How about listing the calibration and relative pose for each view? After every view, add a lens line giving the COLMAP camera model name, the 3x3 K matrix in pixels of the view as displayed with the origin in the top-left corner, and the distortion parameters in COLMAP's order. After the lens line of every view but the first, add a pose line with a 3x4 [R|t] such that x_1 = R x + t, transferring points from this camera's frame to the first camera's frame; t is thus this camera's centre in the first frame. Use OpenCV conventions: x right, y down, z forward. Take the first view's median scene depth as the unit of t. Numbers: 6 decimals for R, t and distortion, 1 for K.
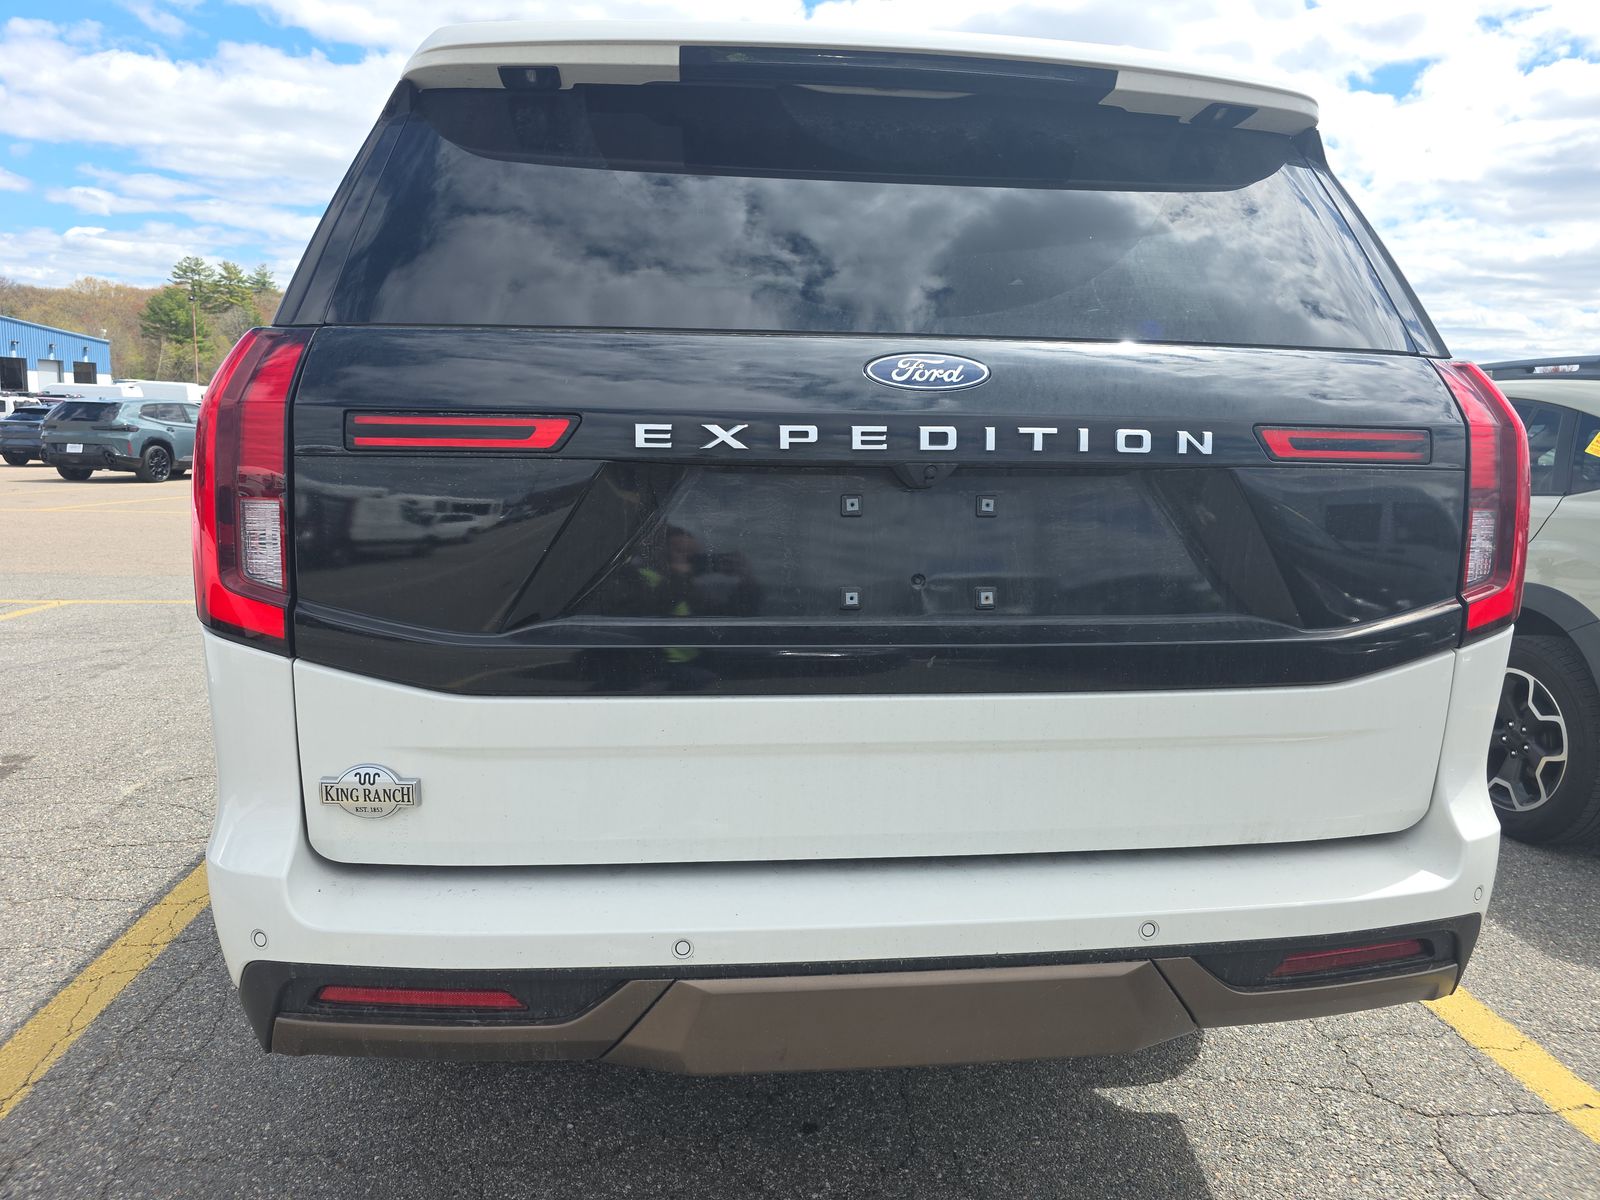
lens RADIAL K [[1104.8, 0, 803.6], [0, 1104.8, 591.3], [0, 0, 1]] dist [0.048812, -0.020434]
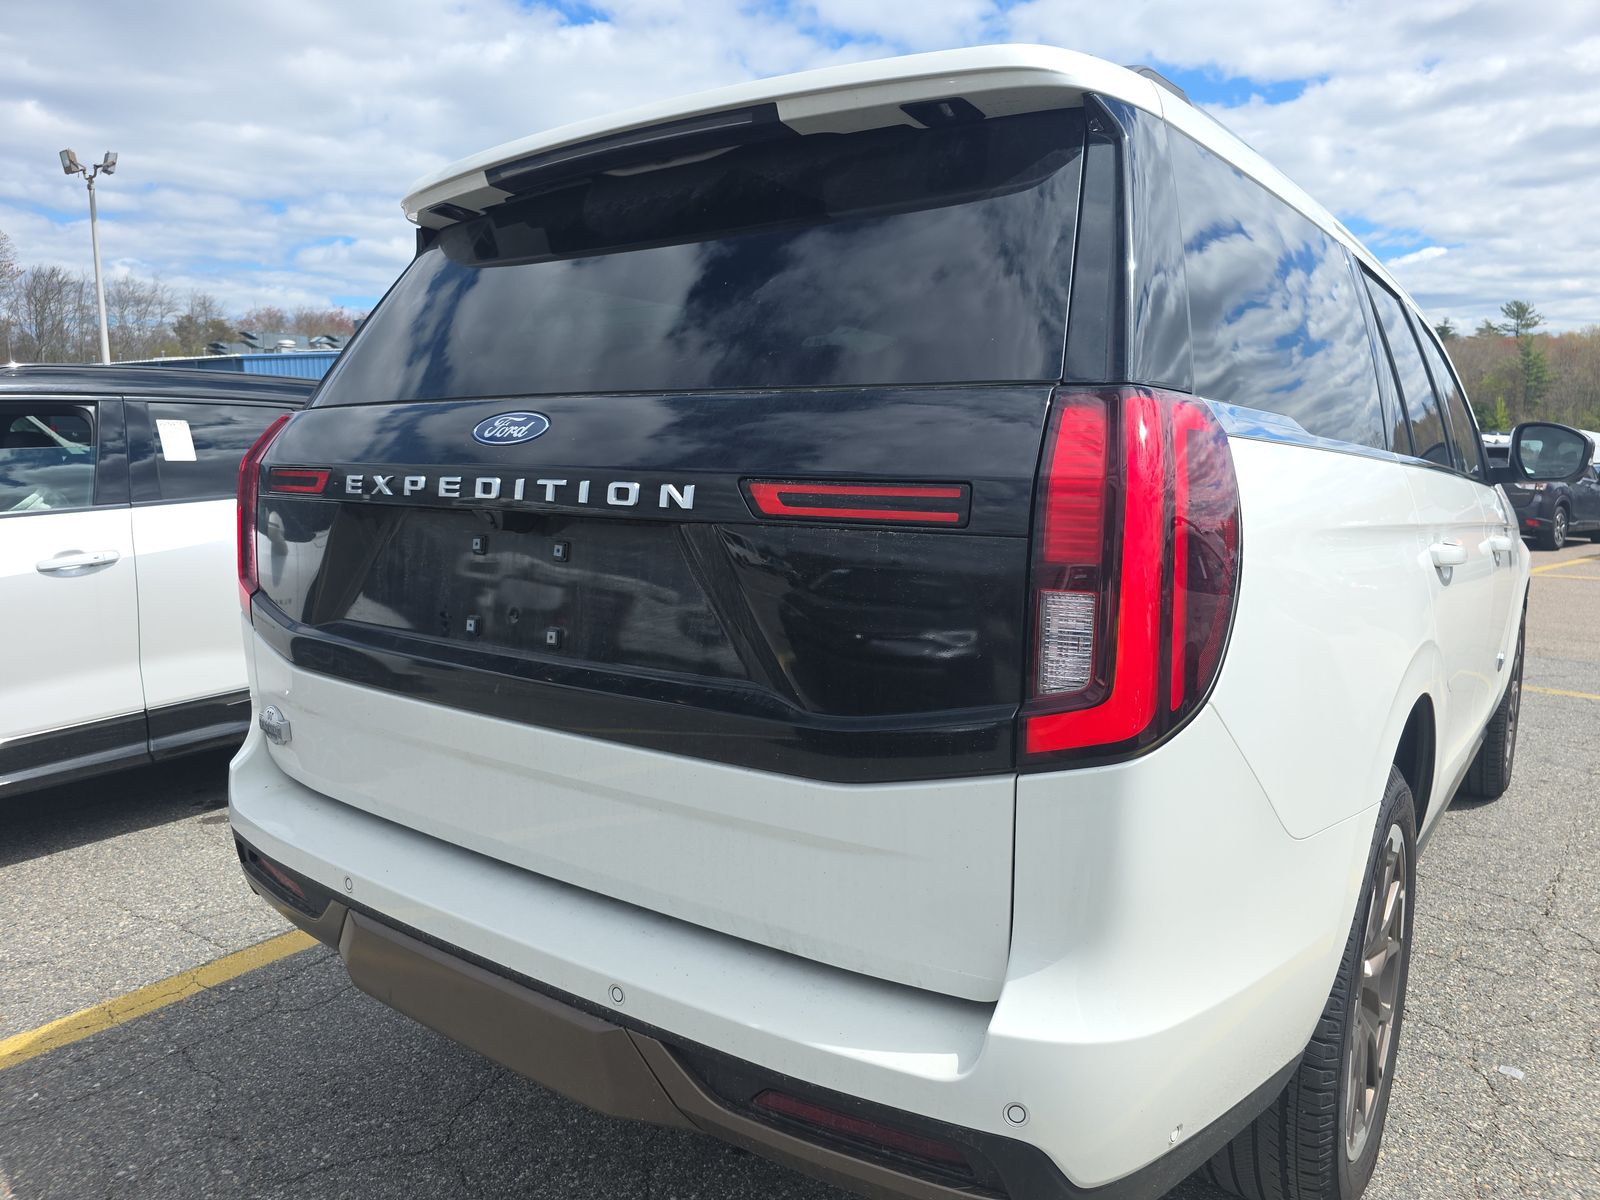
lens RADIAL K [[1104.8, 0, 800.5], [0, 1104.8, 601.3], [0, 0, 1]] dist [0.048812, -0.020434]
pose [[0.721607, 0.079727, -0.687697, 1.103318], [-0.095476, 0.995316, 0.015207, -0.070133], [0.685688, 0.054685, 0.725838, 0.400092]]
